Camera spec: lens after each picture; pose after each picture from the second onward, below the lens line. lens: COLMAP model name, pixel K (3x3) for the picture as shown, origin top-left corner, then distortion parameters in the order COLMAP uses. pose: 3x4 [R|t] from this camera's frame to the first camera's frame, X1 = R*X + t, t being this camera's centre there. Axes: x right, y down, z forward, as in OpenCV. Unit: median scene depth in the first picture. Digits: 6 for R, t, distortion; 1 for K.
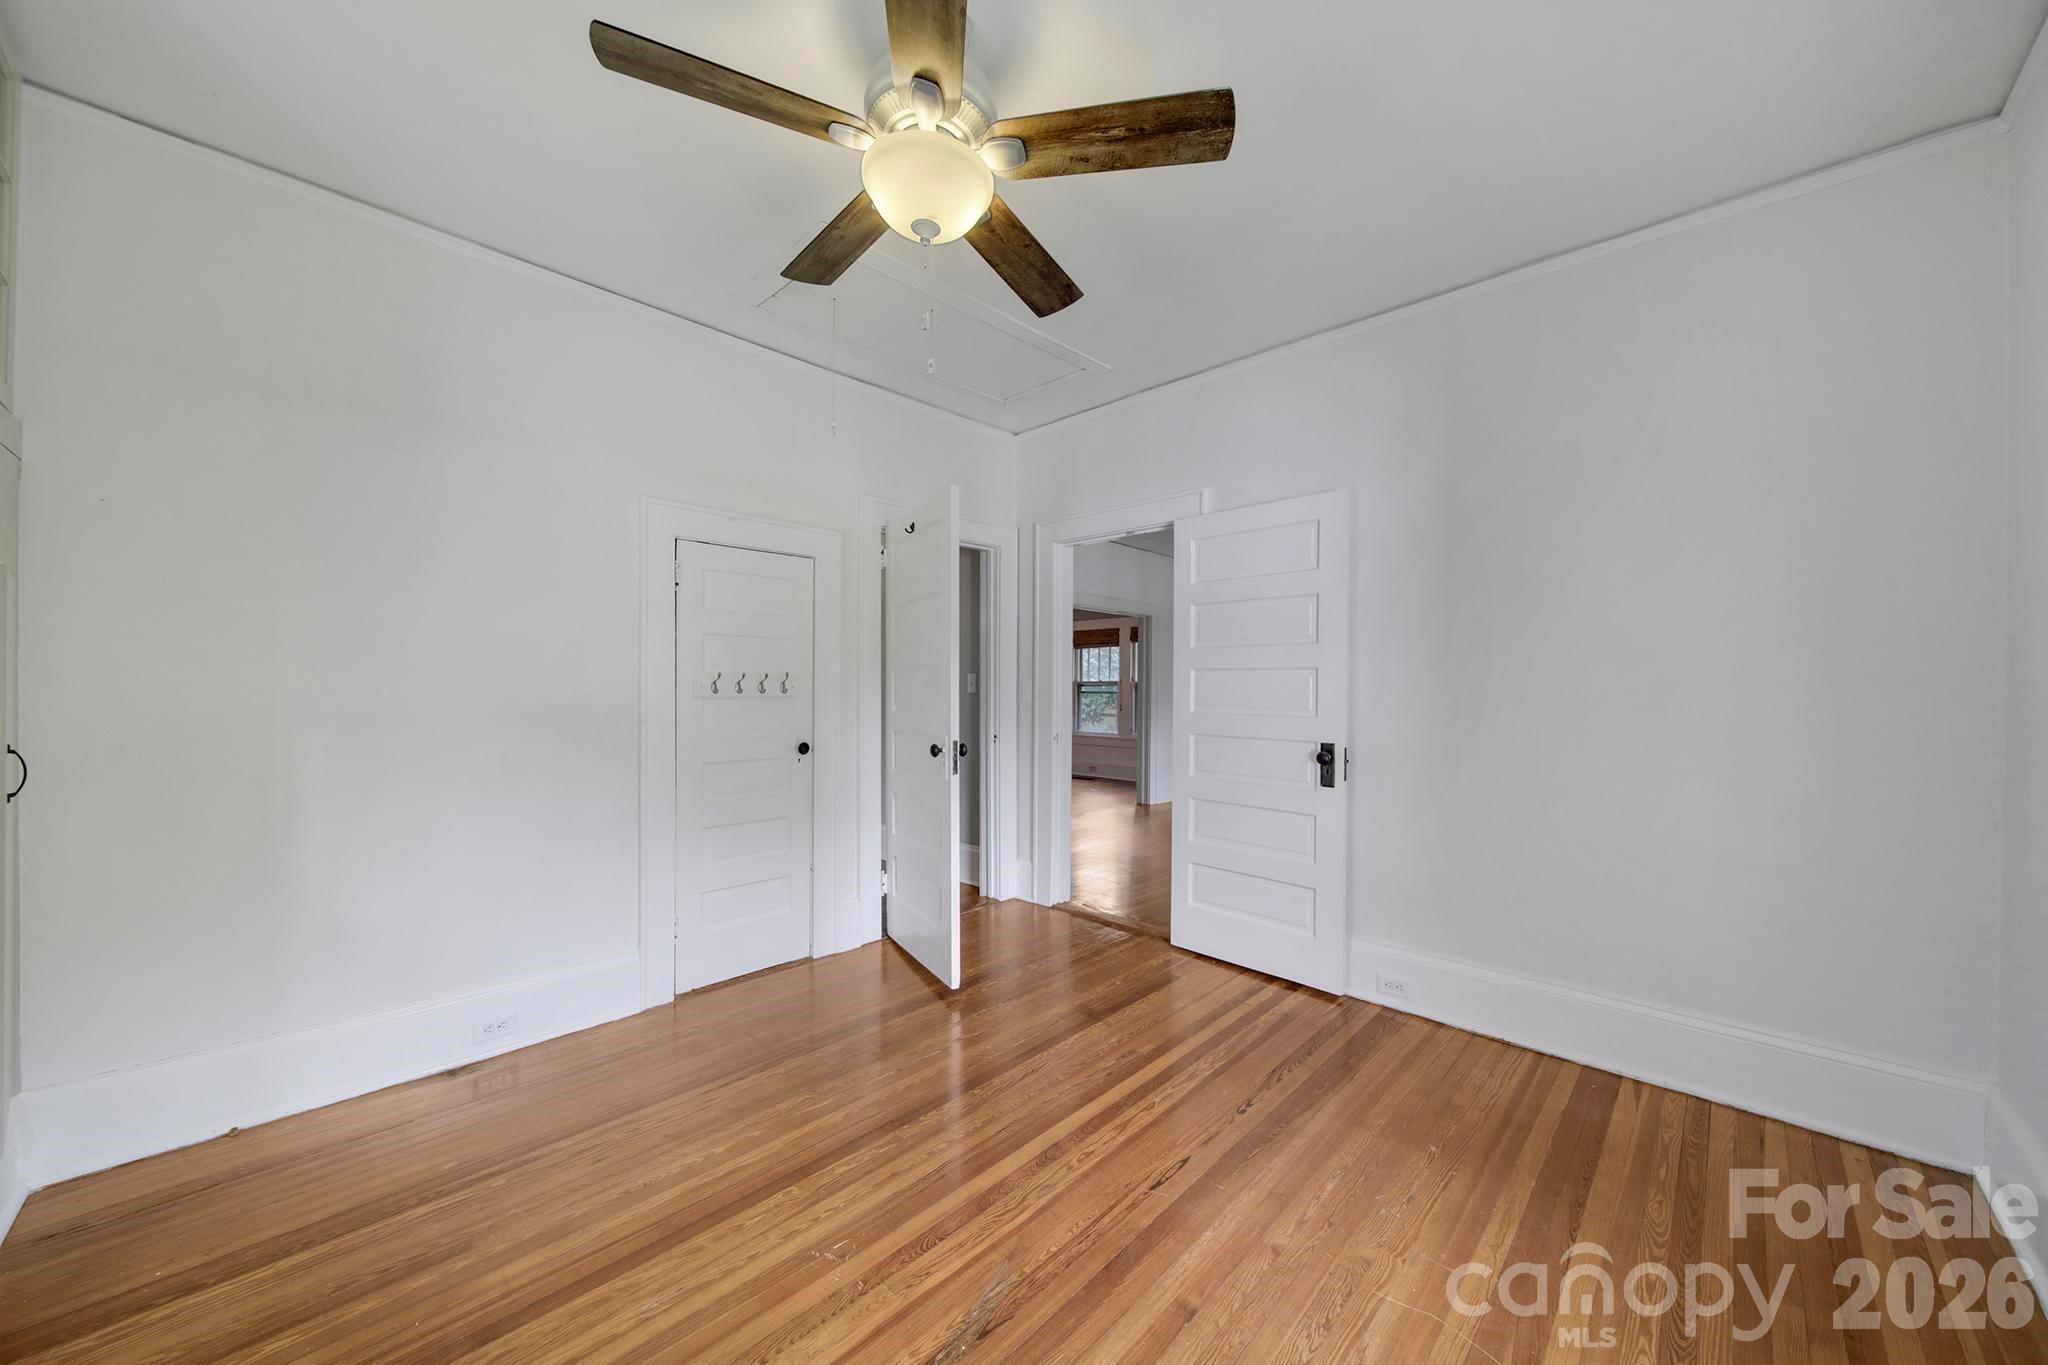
lens RADIAL K [[725.4, 0, 1023.1], [0, 725.4, 672.7], [0, 0, 1]] dist [-0.006559, -0.000437]
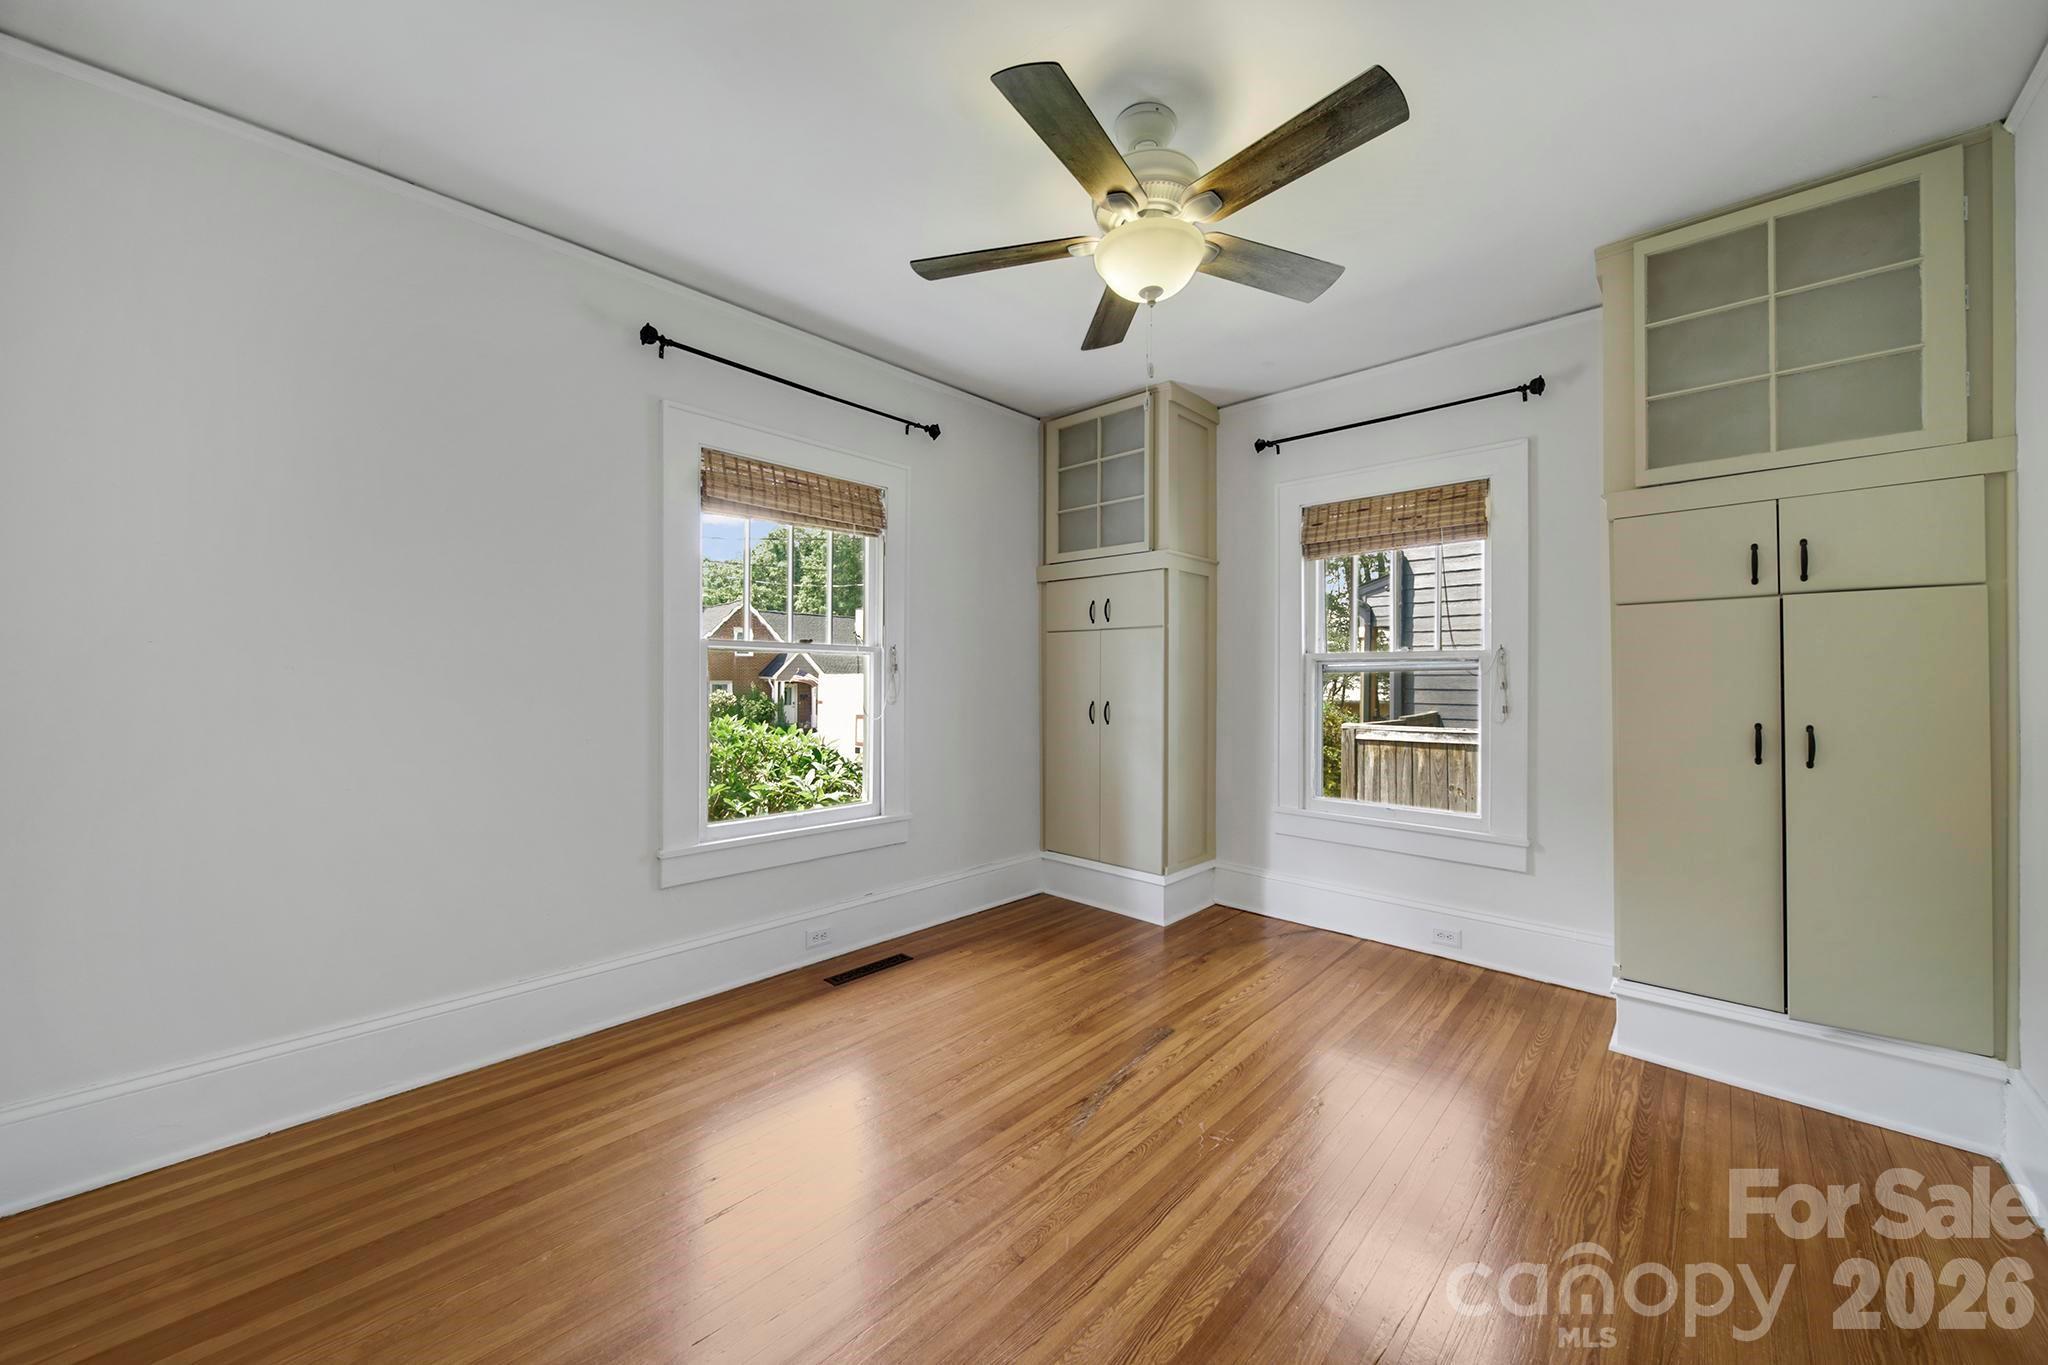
lens RADIAL K [[725.4, 0, 1023.1], [0, 725.4, 672.7], [0, 0, 1]] dist [-0.006559, -0.000437]
pose [[-0.999821, -0.003113, 0.018637, 0.043056], [-0.003107, 0.999995, 0.000382, 0.013984], [-0.018638, 0.000324, -0.999826, 2.231464]]
